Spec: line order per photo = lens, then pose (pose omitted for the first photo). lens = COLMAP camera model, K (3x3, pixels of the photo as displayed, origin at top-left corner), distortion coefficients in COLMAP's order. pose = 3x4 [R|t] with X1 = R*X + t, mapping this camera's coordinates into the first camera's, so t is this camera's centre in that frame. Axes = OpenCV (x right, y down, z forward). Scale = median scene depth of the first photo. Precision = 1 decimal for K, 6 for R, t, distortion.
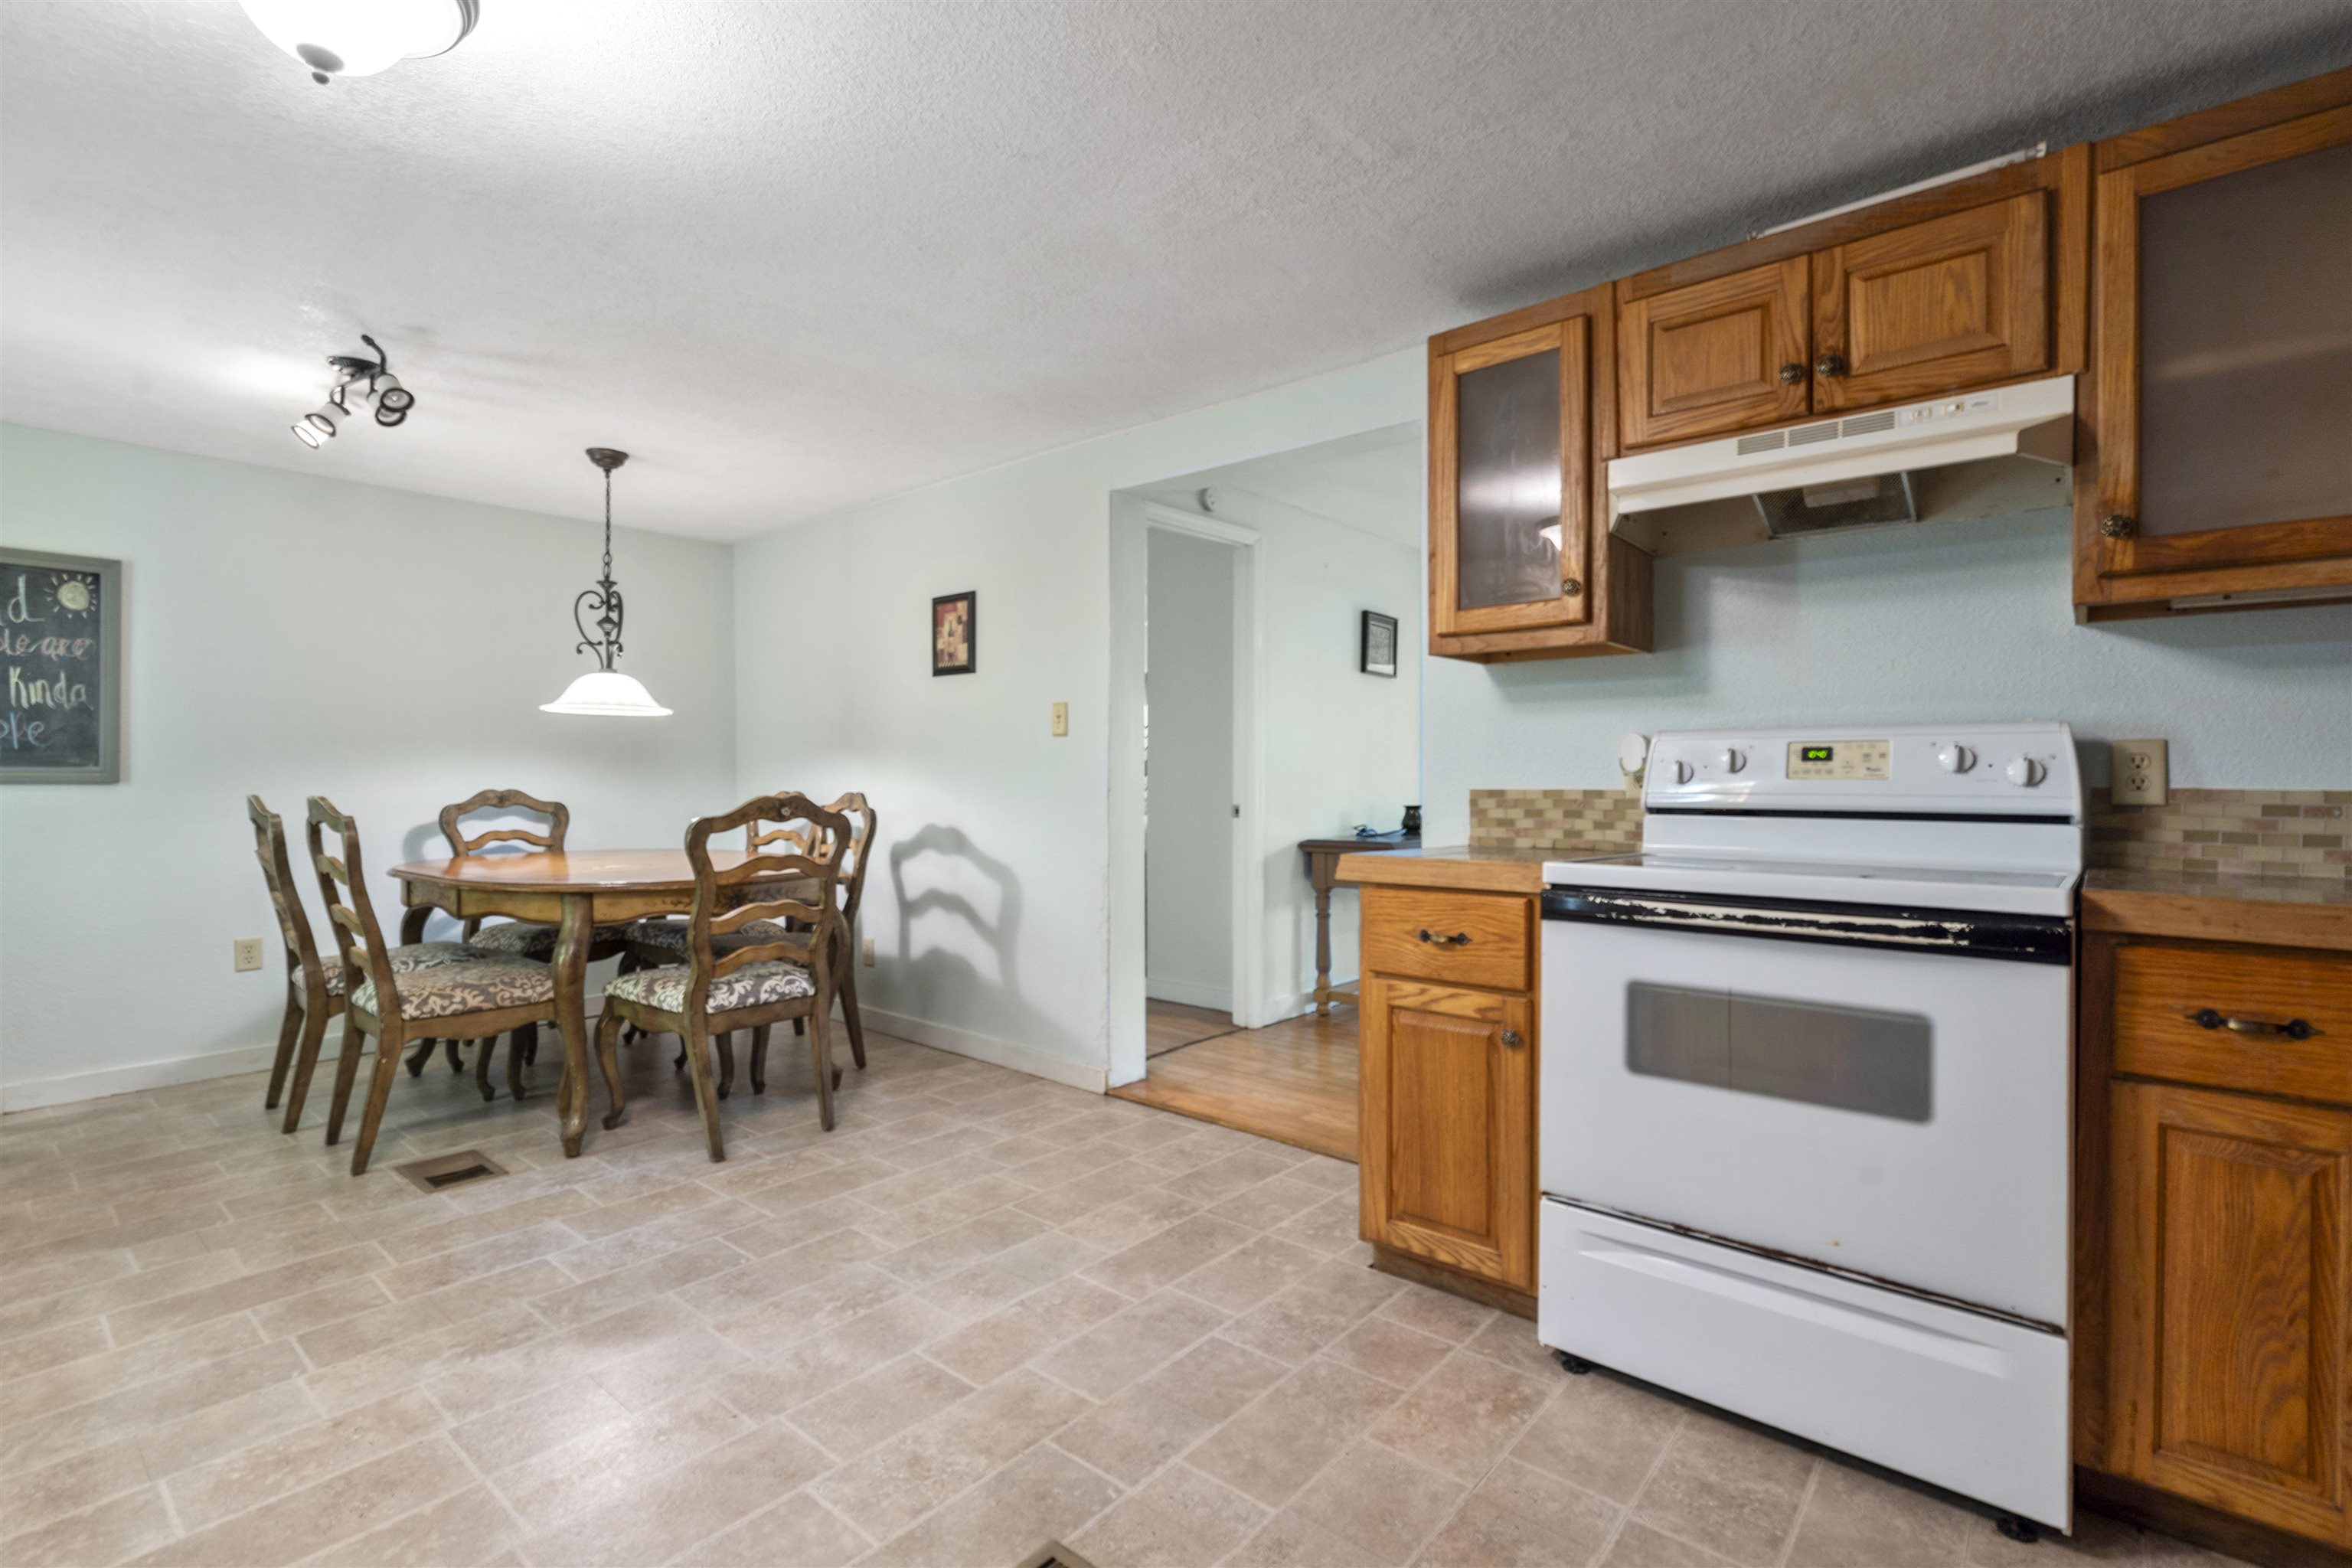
lens RADIAL K [[1072.7, 0, 1180.5], [0, 1072.7, 774.2], [0, 0, 1]] dist [-0.003435, 0.002917]
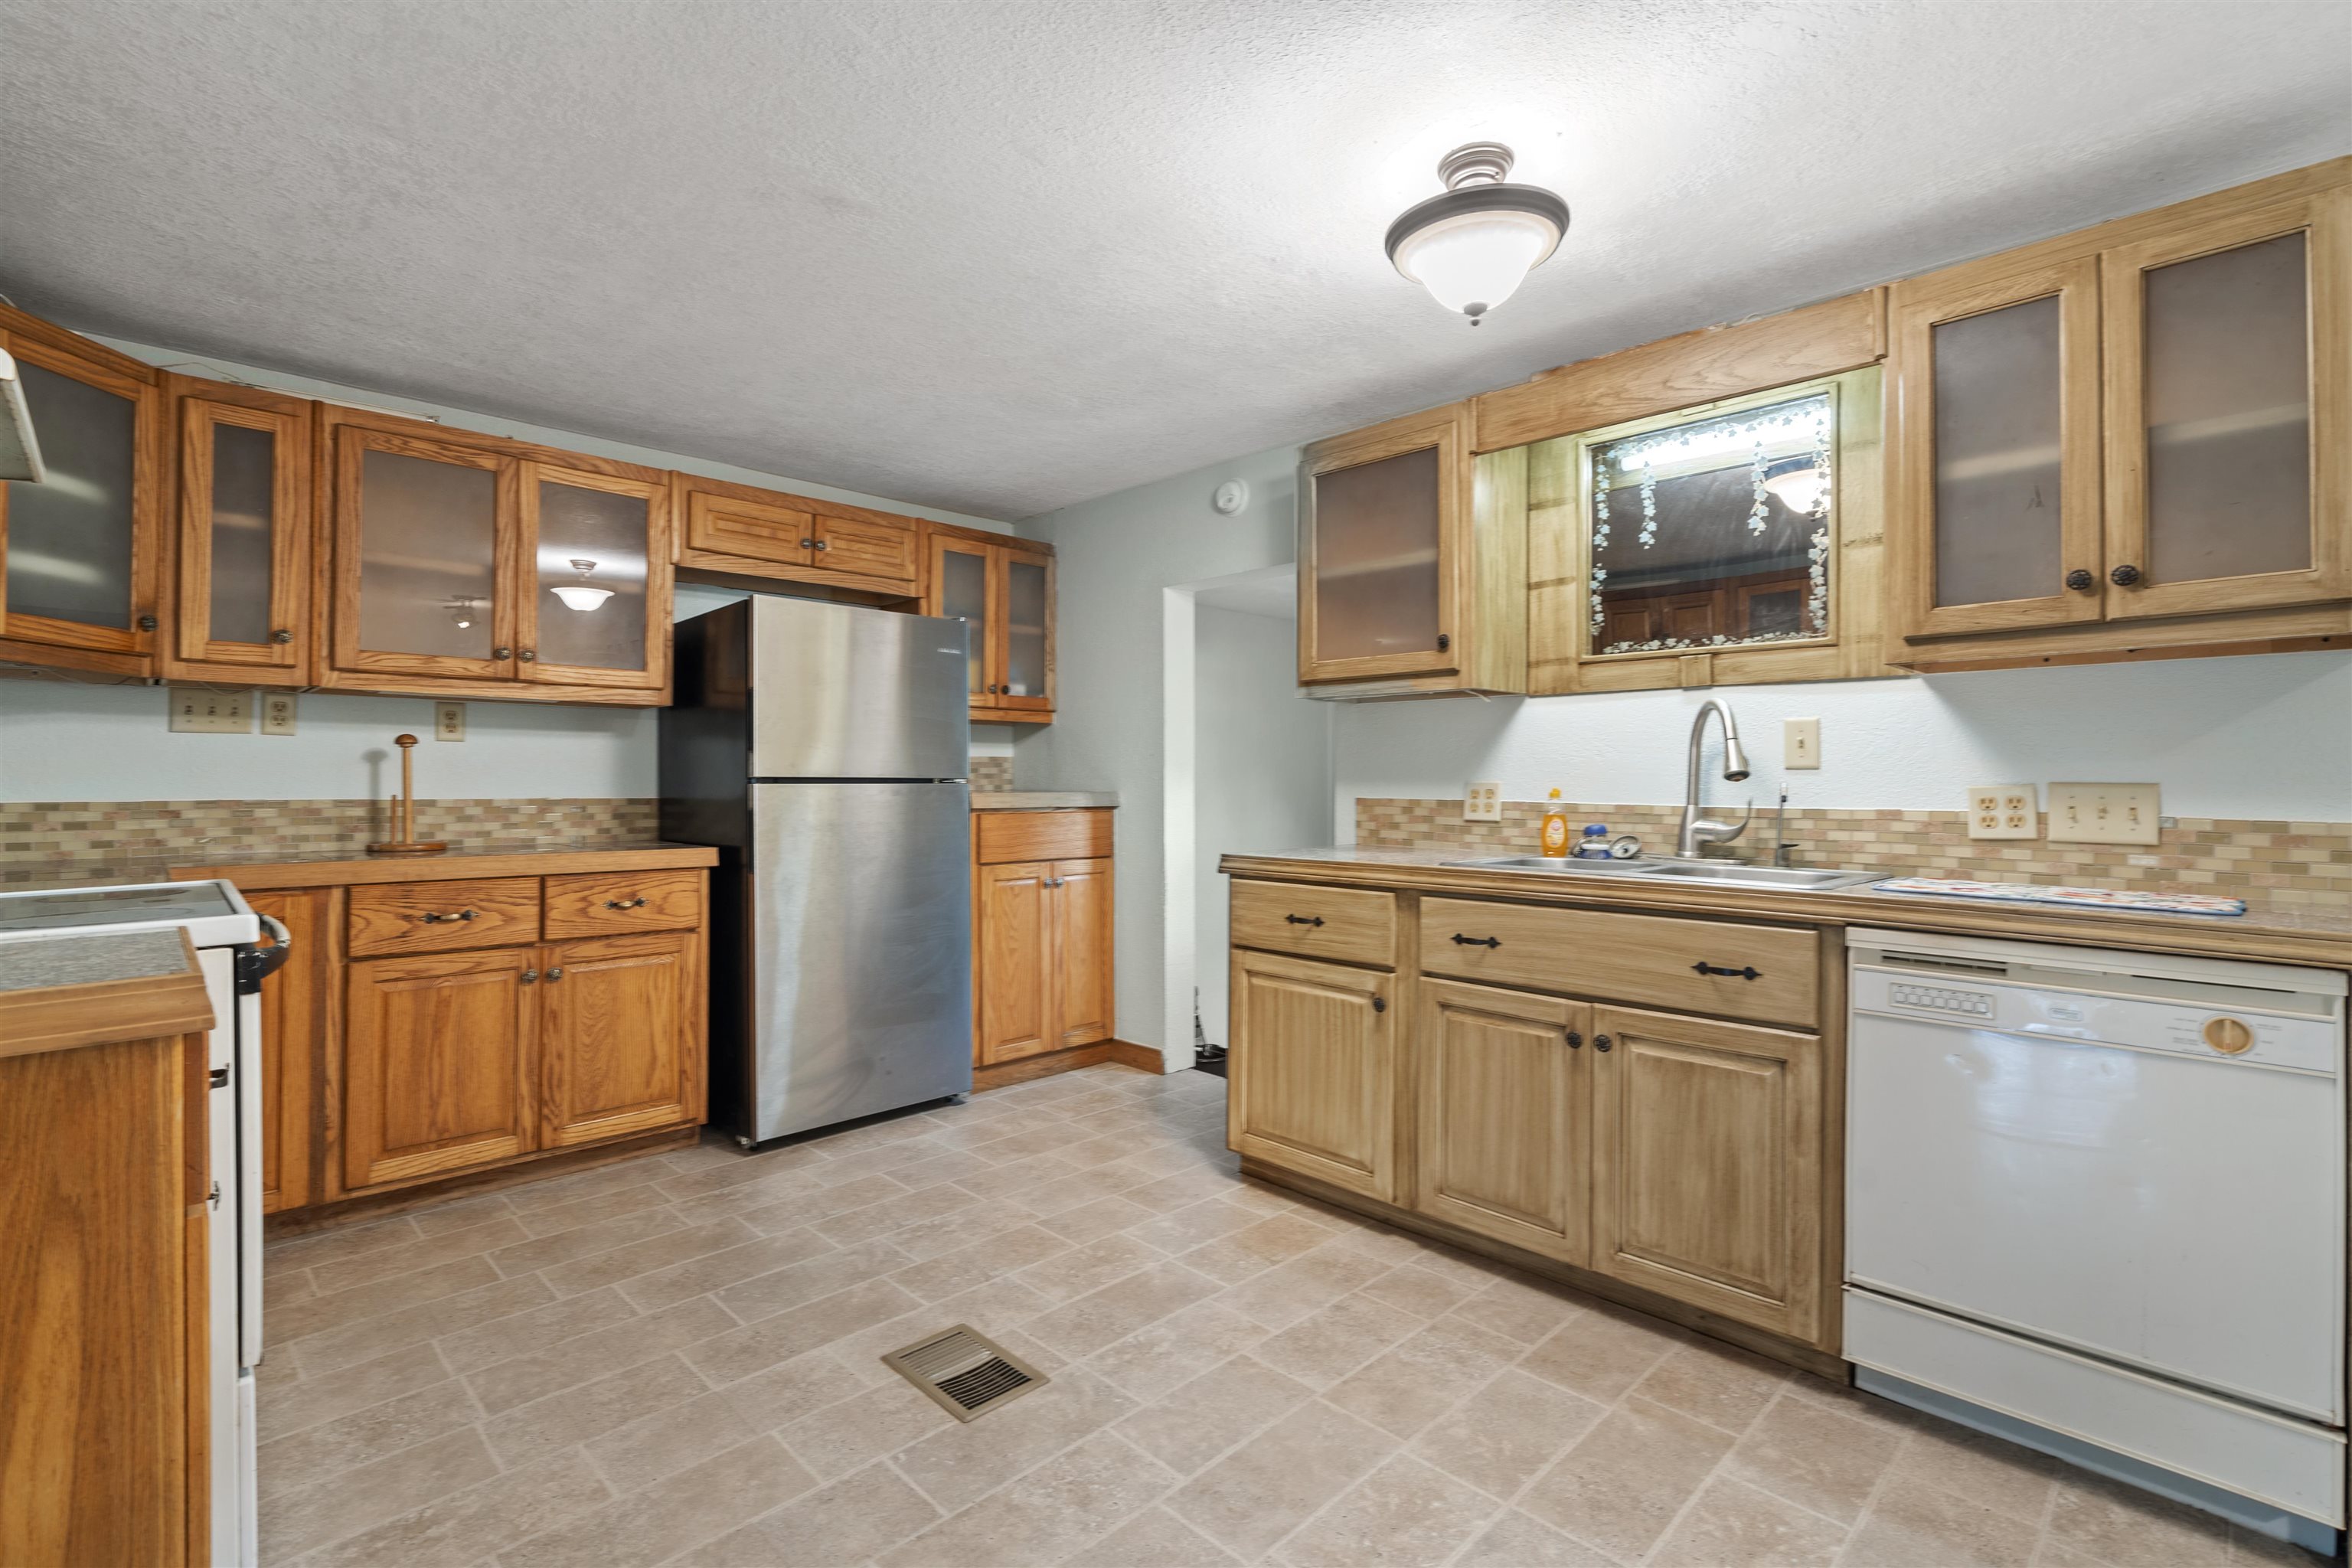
lens RADIAL K [[1072.7, 0, 1164.4], [0, 1072.7, 769.4], [0, 0, 1]] dist [-0.003435, 0.002917]
pose [[-0.994984, -0.000691, 0.100035, -0.240178], [-0.002787, 0.999780, -0.020809, -0.002371], [-0.099998, -0.020983, -0.994766, 1.137712]]
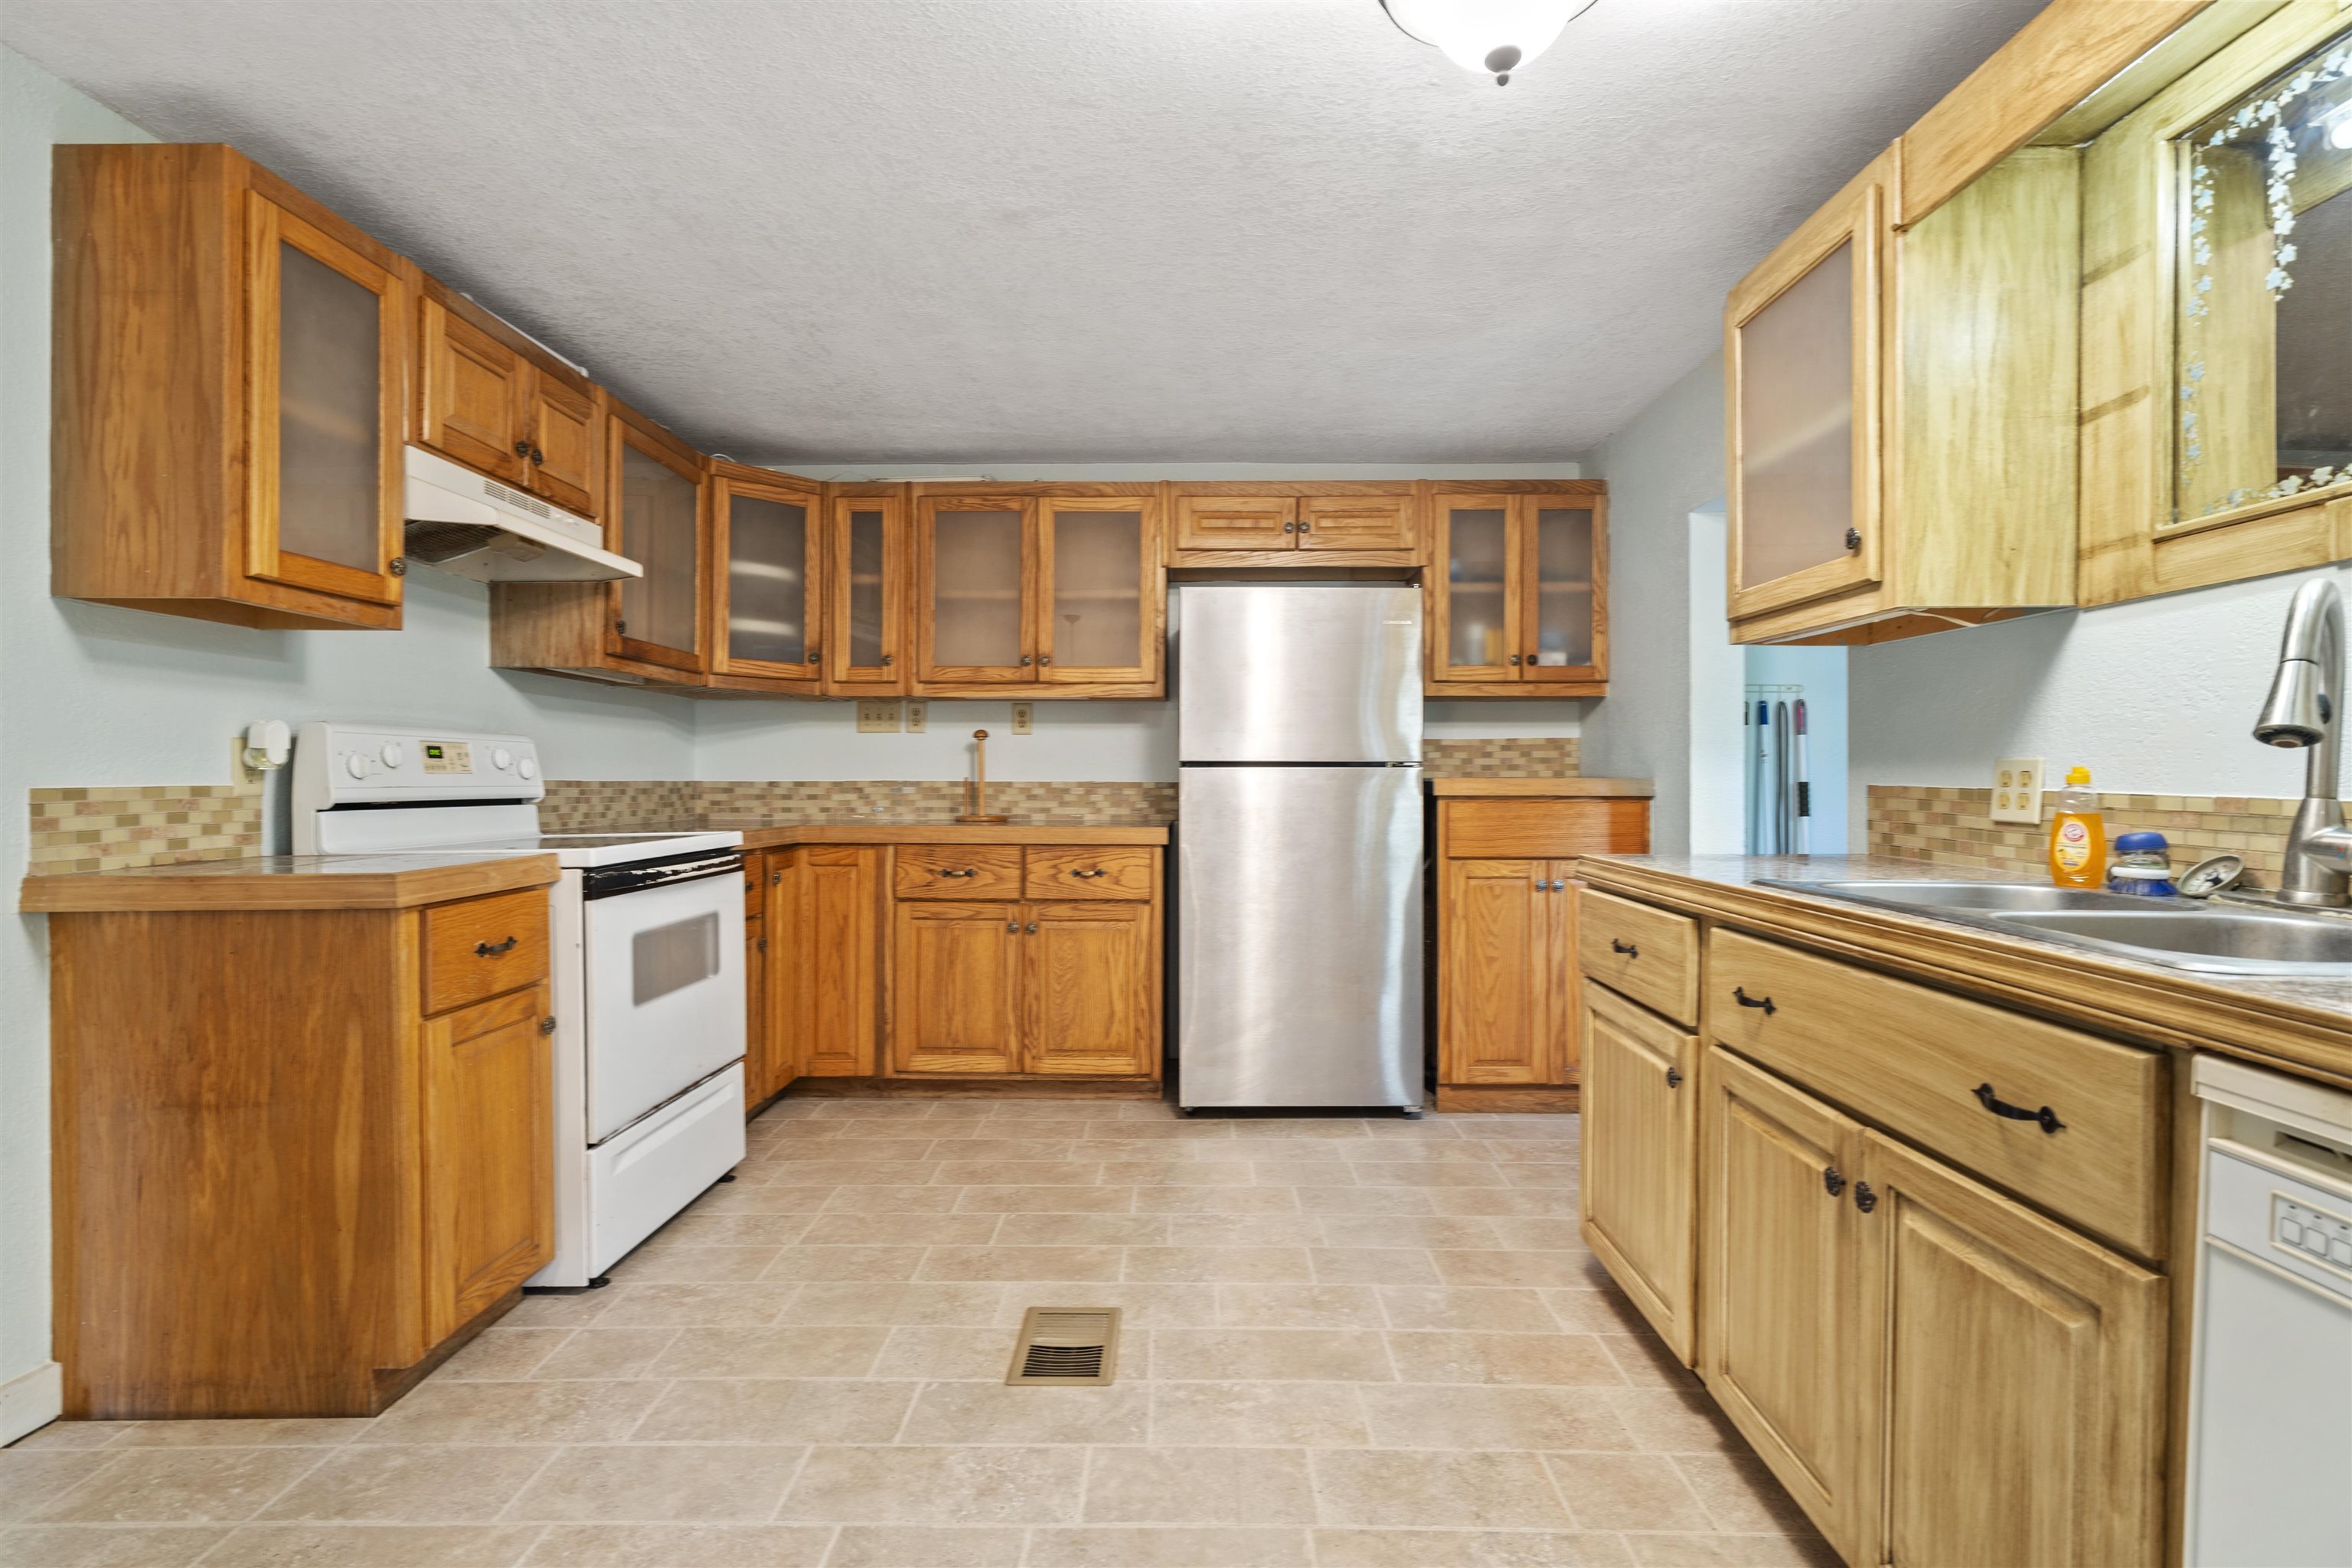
lens RADIAL K [[1136.6, 0, 1173.1], [0, 1136.6, 777.3], [0, 0, 1]] dist [-0.000148, 0.003432]
pose [[-0.632557, -0.003523, 0.774505, -0.653134], [-0.007878, 0.999967, -0.001886, 0.003428], [-0.774473, -0.007295, -0.632564, 0.872931]]
